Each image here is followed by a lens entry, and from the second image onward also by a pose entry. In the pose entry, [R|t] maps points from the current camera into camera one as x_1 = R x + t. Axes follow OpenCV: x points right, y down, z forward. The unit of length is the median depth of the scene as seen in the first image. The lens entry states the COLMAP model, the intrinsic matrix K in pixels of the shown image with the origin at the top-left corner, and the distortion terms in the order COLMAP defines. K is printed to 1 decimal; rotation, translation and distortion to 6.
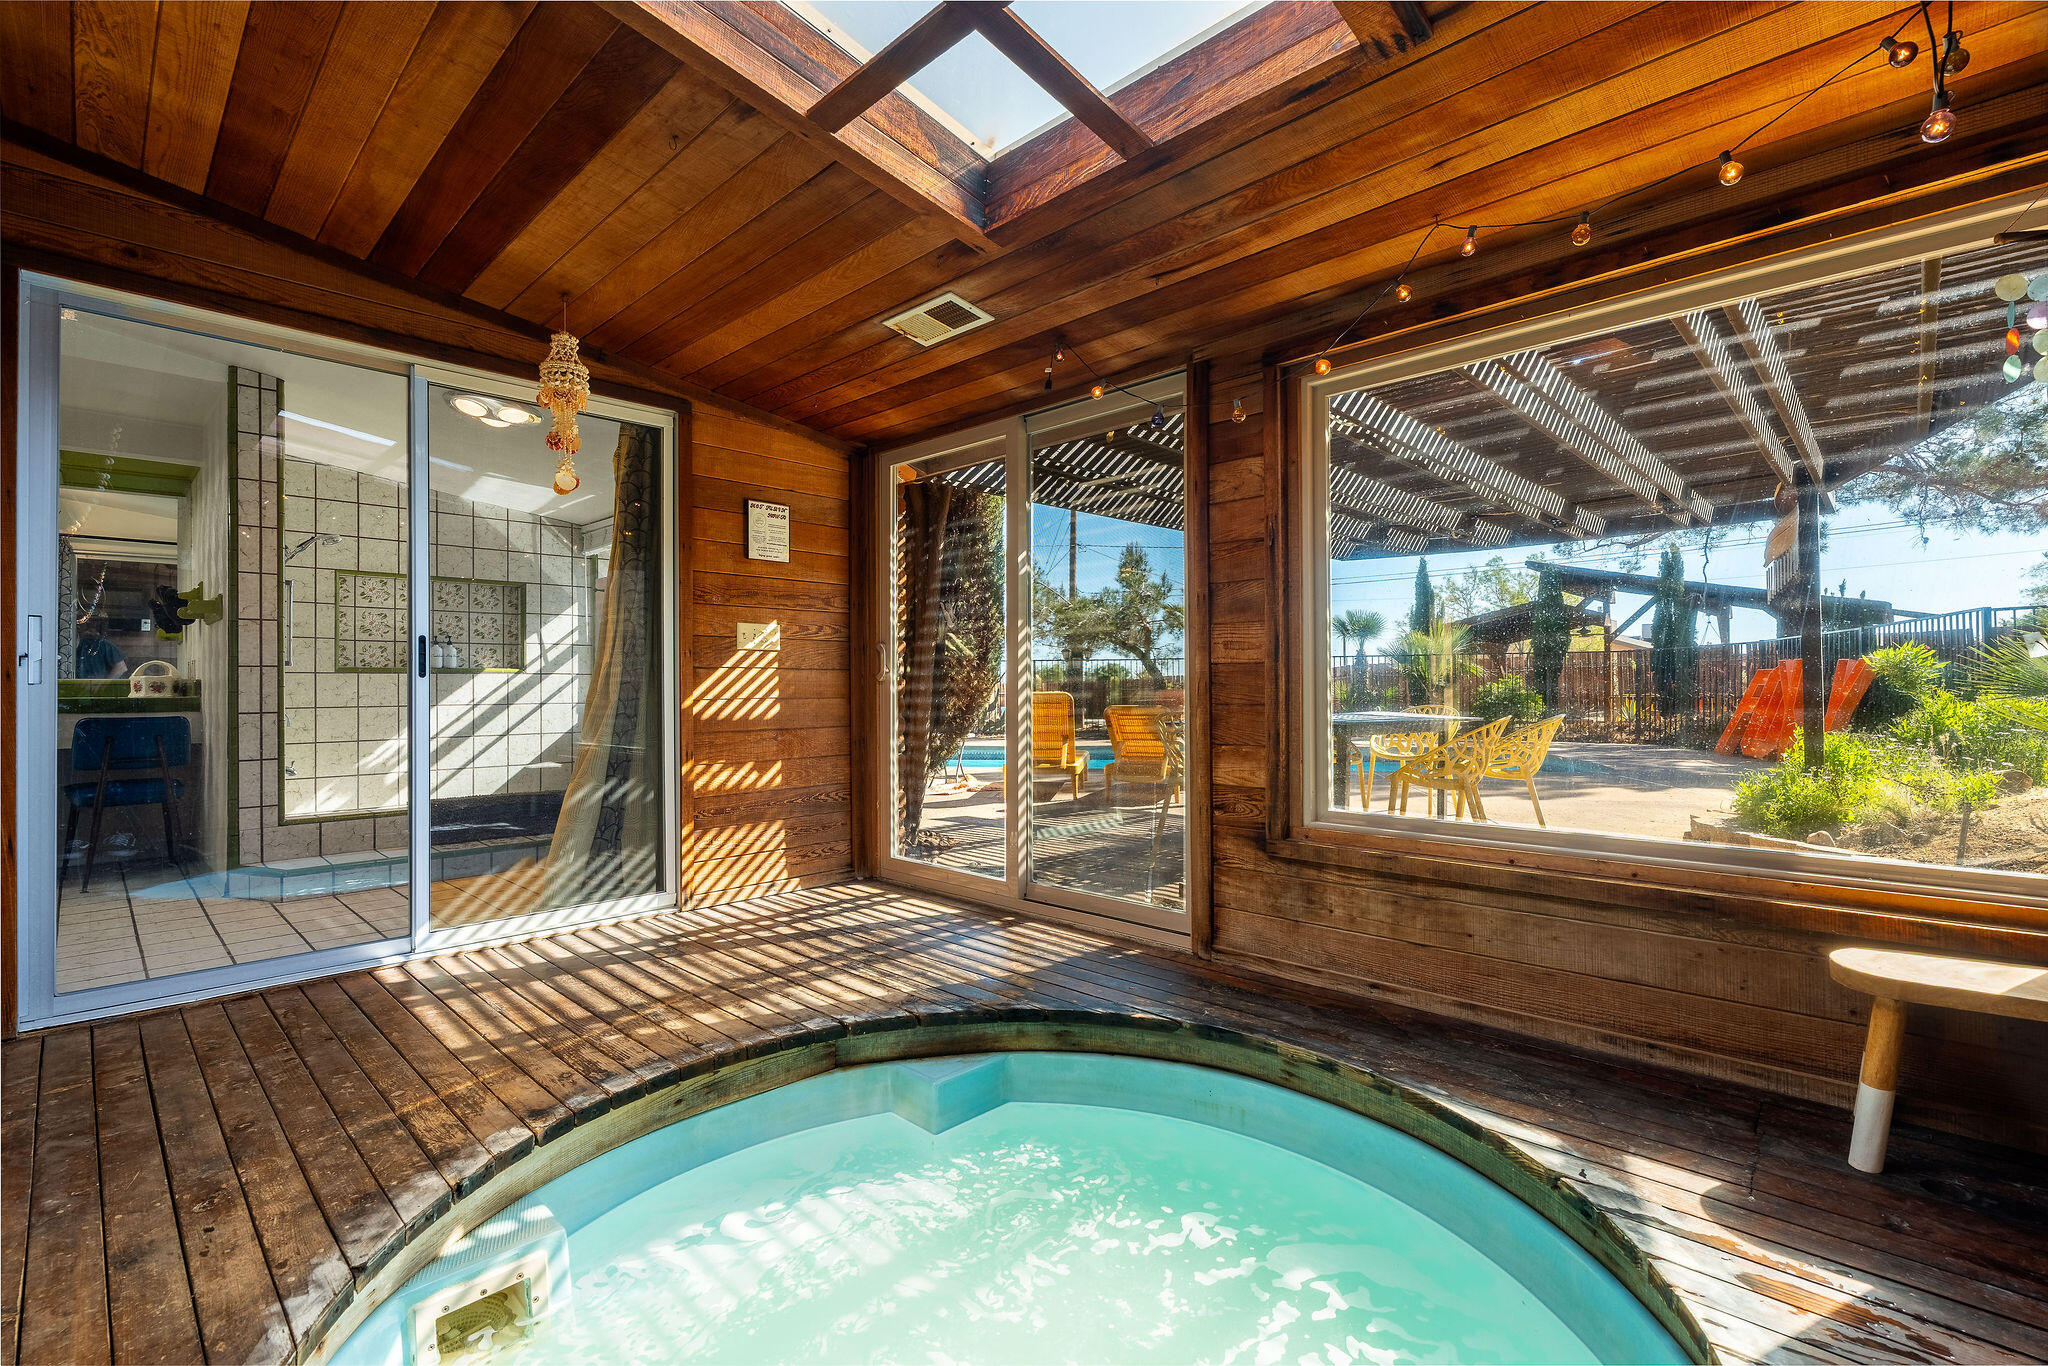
lens RADIAL K [[919.6, 0, 1042.5], [0, 919.6, 673.8], [0, 0, 1]] dist [-0.016396, 0.000078]
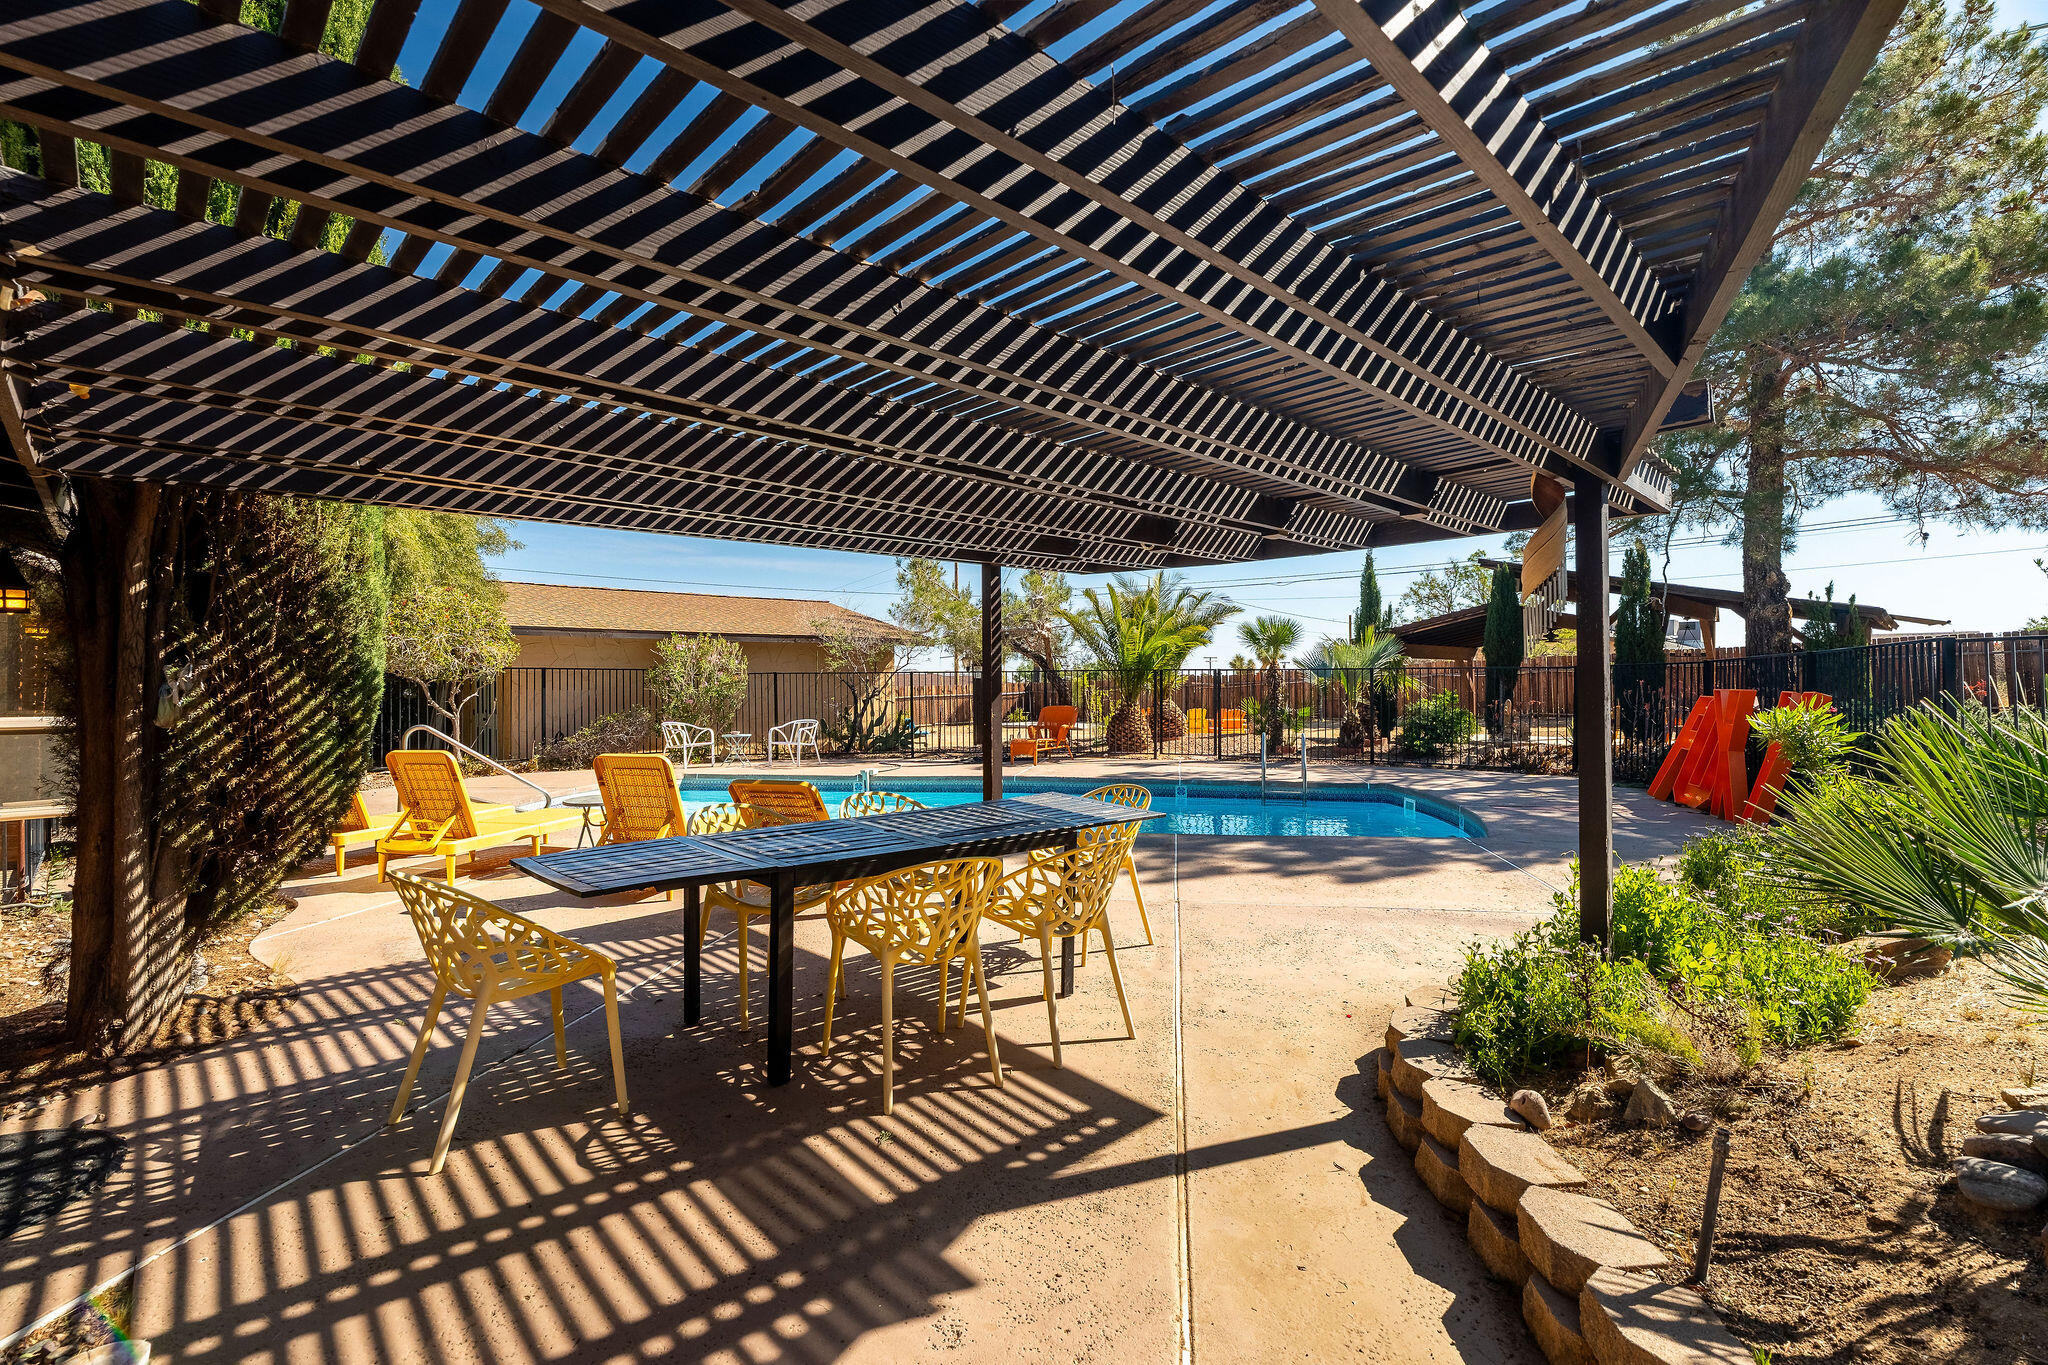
lens RADIAL K [[919.6, 0, 1042.5], [0, 919.6, 673.3], [0, 0, 1]] dist [-0.016396, 0.000078]
pose [[0.999705, 0.002173, -0.024203, 0.171330], [-0.001939, 0.999951, 0.009691, -0.025998], [0.024223, -0.009641, 0.999660, 0.130565]]
